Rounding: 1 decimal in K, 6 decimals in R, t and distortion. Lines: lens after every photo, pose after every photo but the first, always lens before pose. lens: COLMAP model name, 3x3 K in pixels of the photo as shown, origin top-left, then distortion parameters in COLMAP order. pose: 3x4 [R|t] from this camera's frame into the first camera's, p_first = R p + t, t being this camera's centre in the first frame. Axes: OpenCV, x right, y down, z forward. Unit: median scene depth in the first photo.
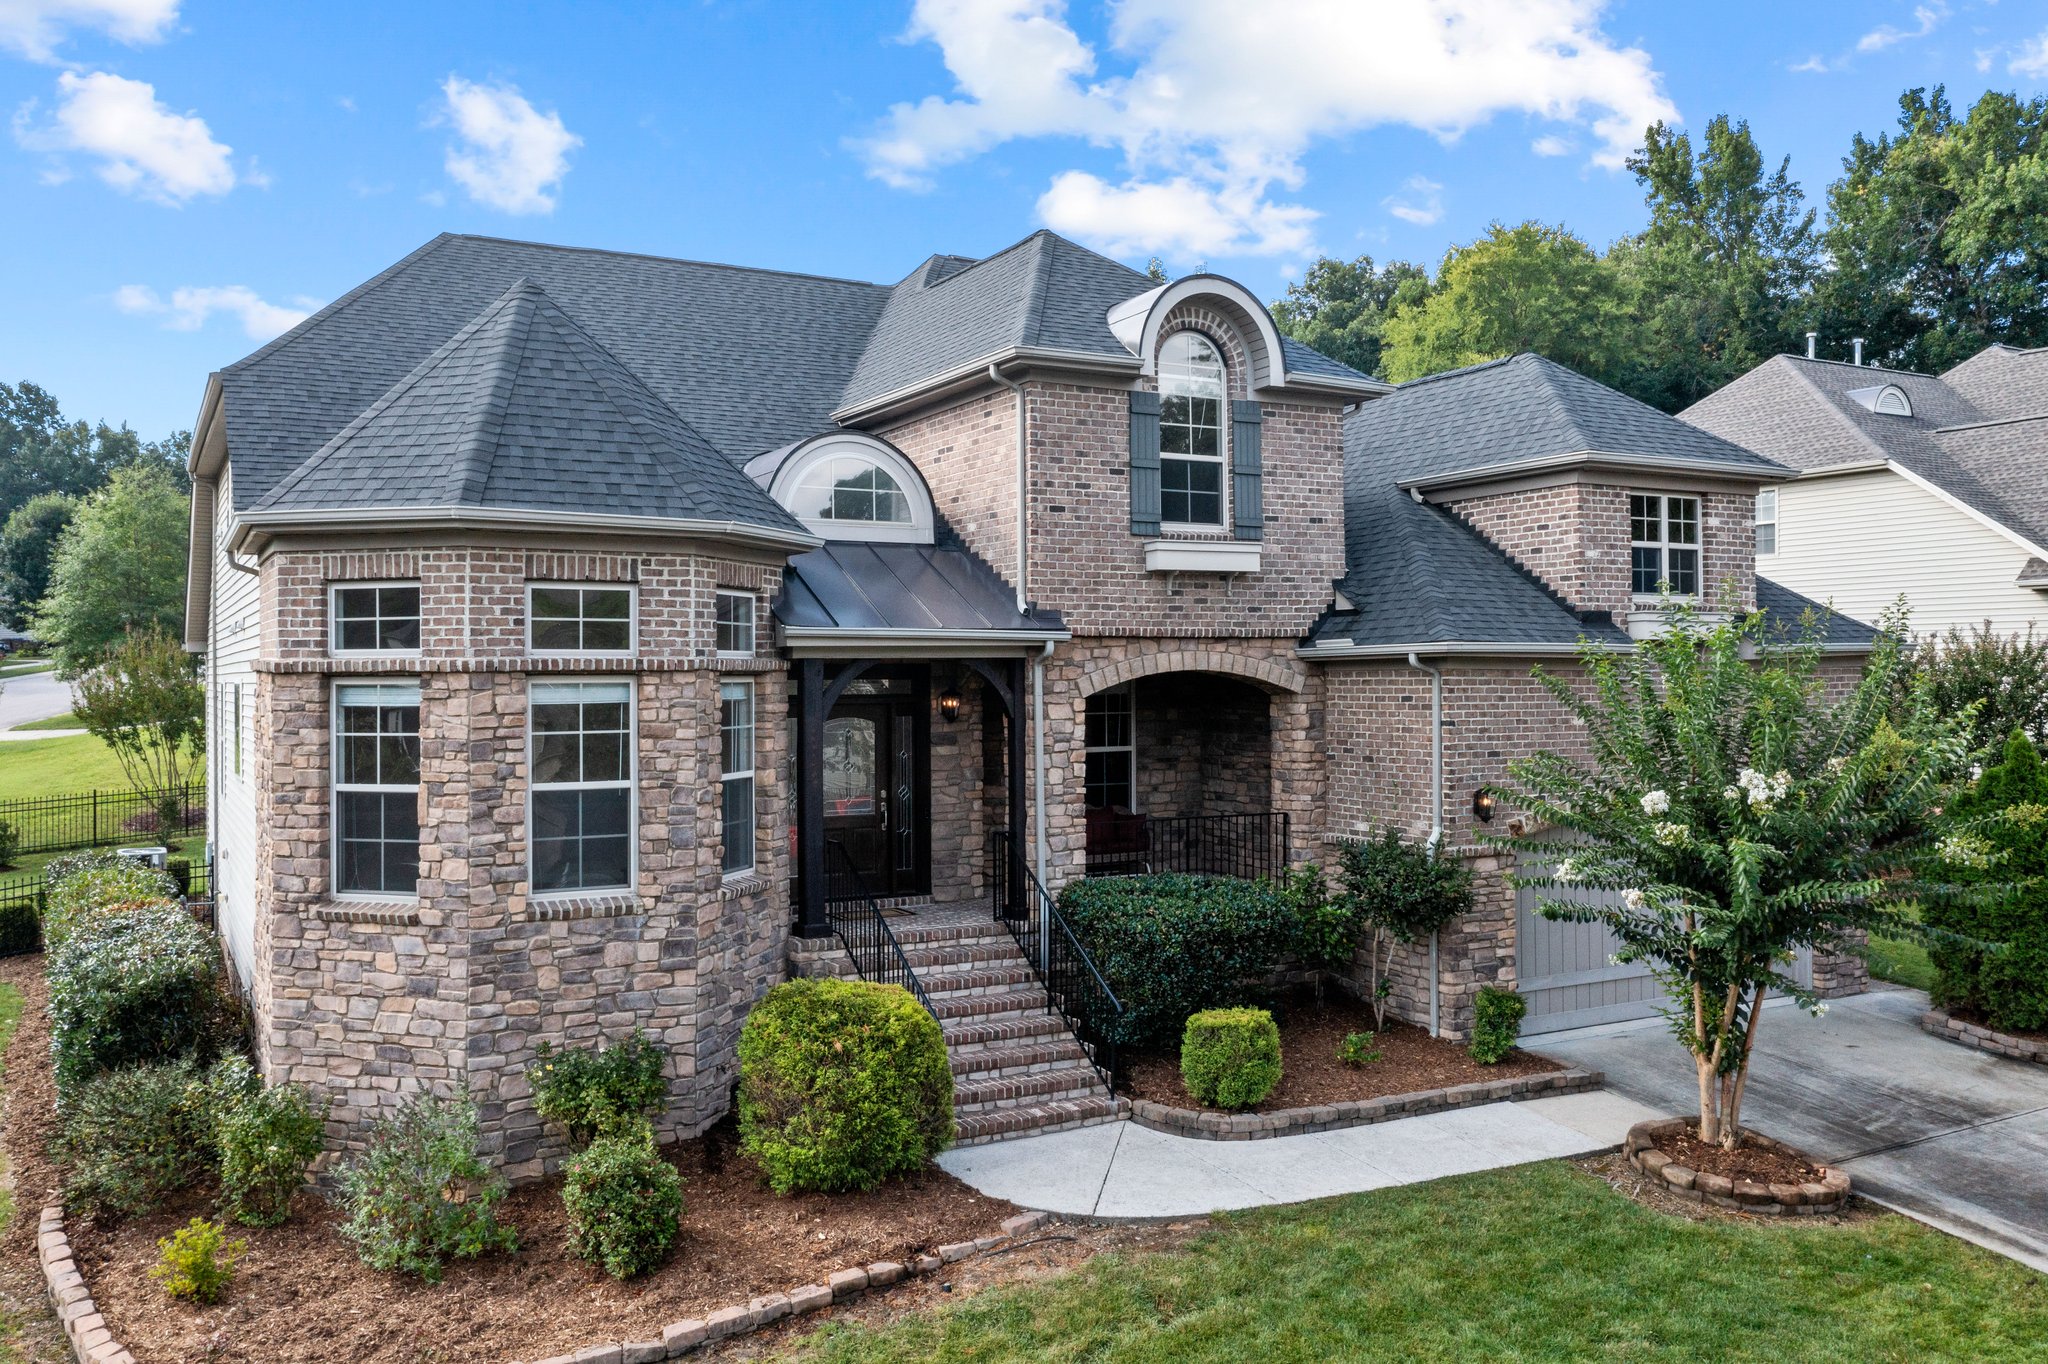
lens RADIAL K [[1612.0, 0, 1024.0], [0, 1612.0, 682.0], [0, 0, 1]] dist [-0.005455, -0.000138]
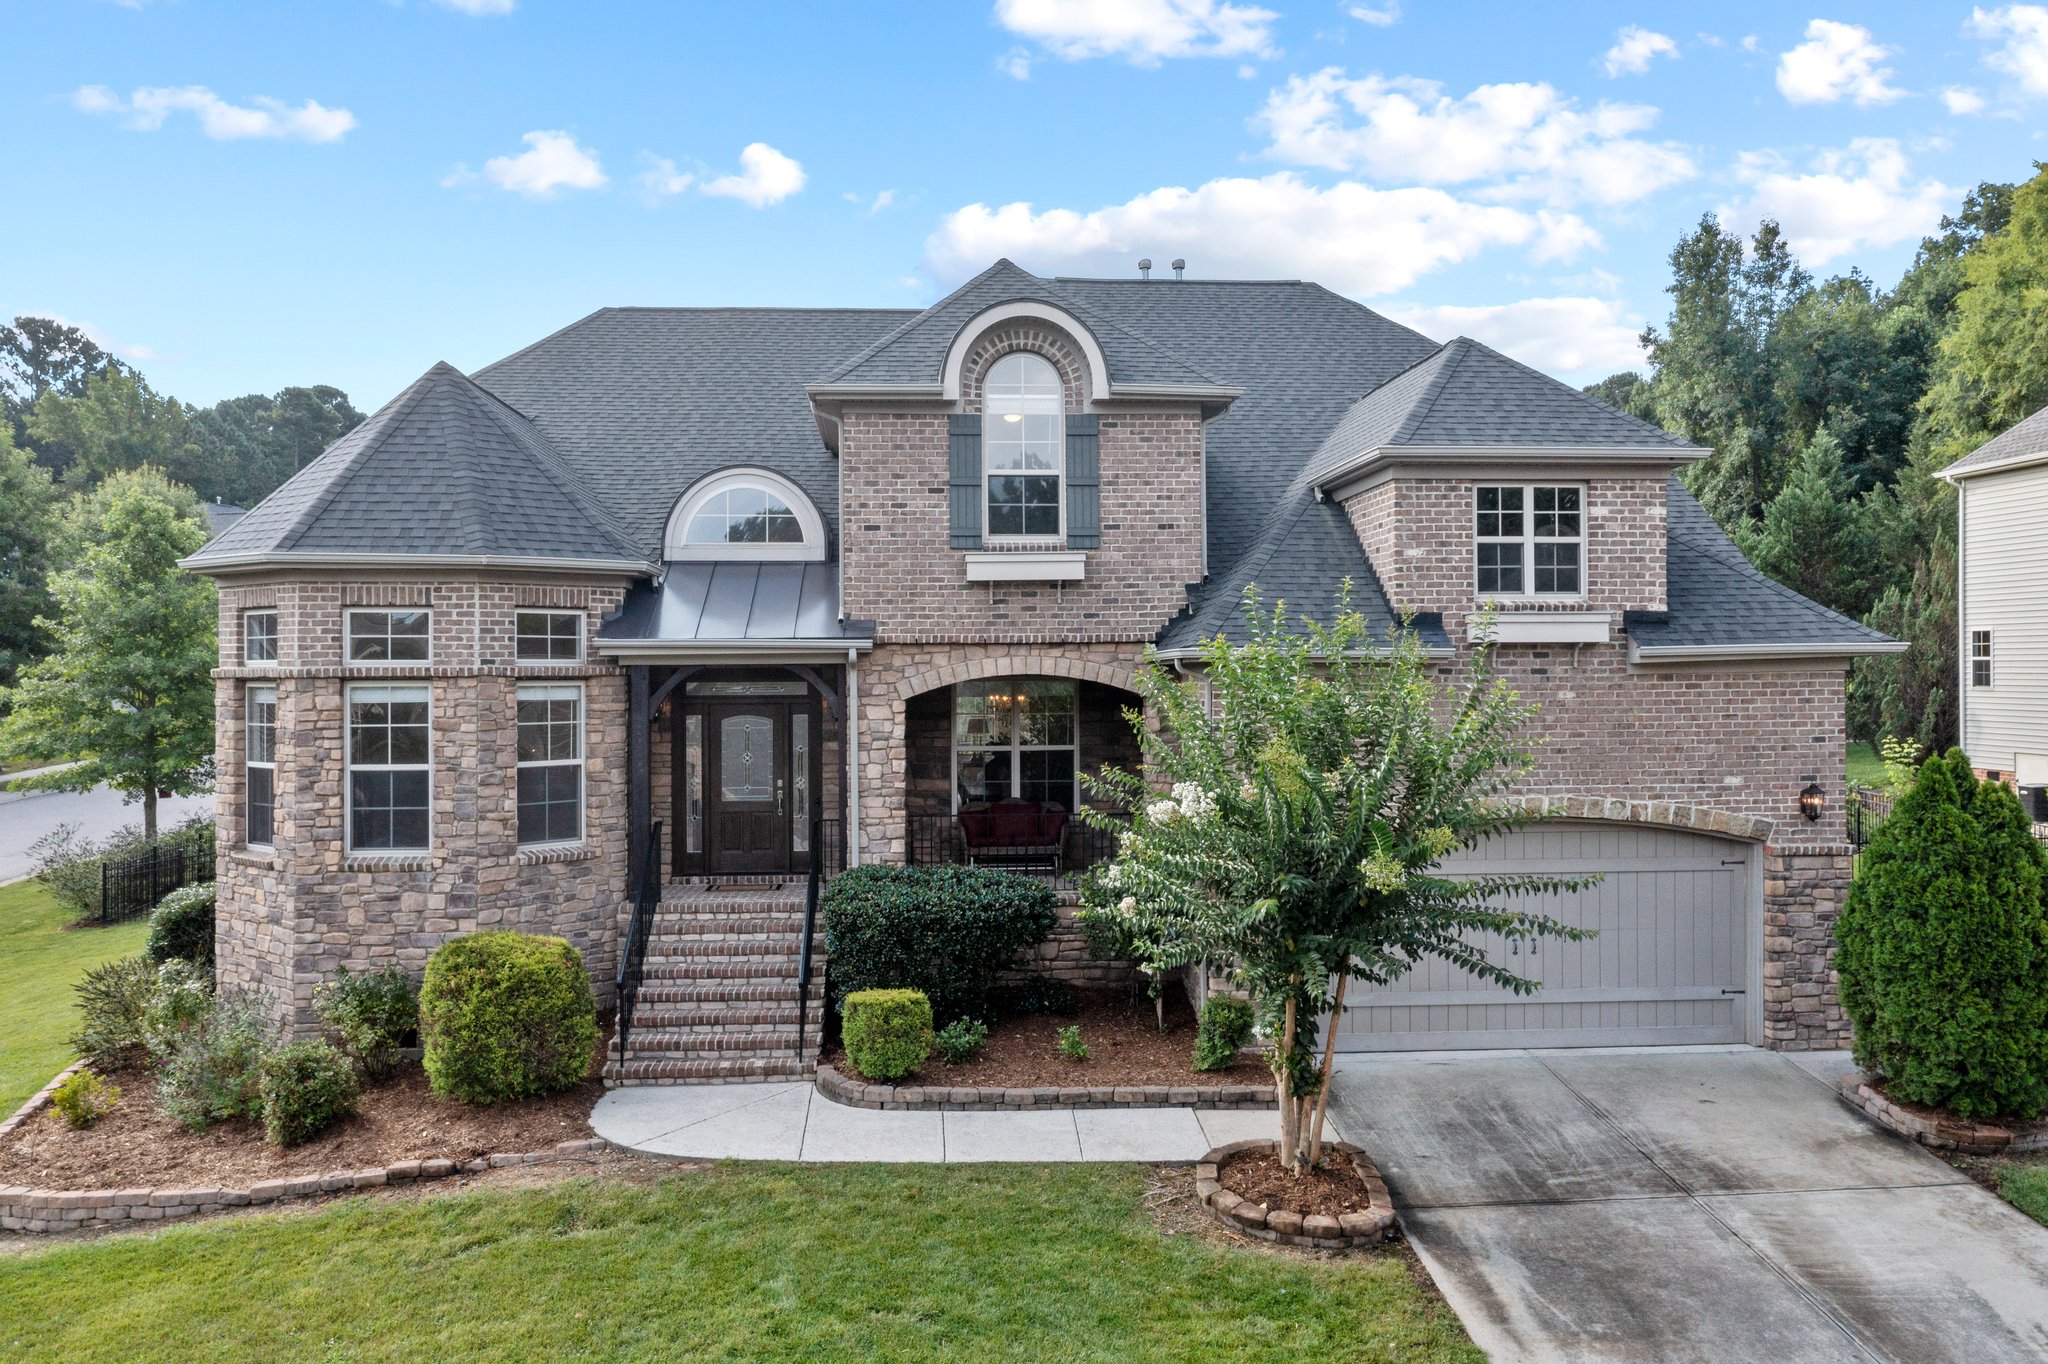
lens RADIAL K [[1612.0, 0, 1024.0], [0, 1612.0, 682.0], [0, 0, 1]] dist [-0.005455, -0.000138]
pose [[0.910427, 0.004021, -0.413650, 0.651046], [-0.001734, 0.999981, 0.005904, -0.010379], [0.413666, -0.004657, 0.910417, 0.049537]]
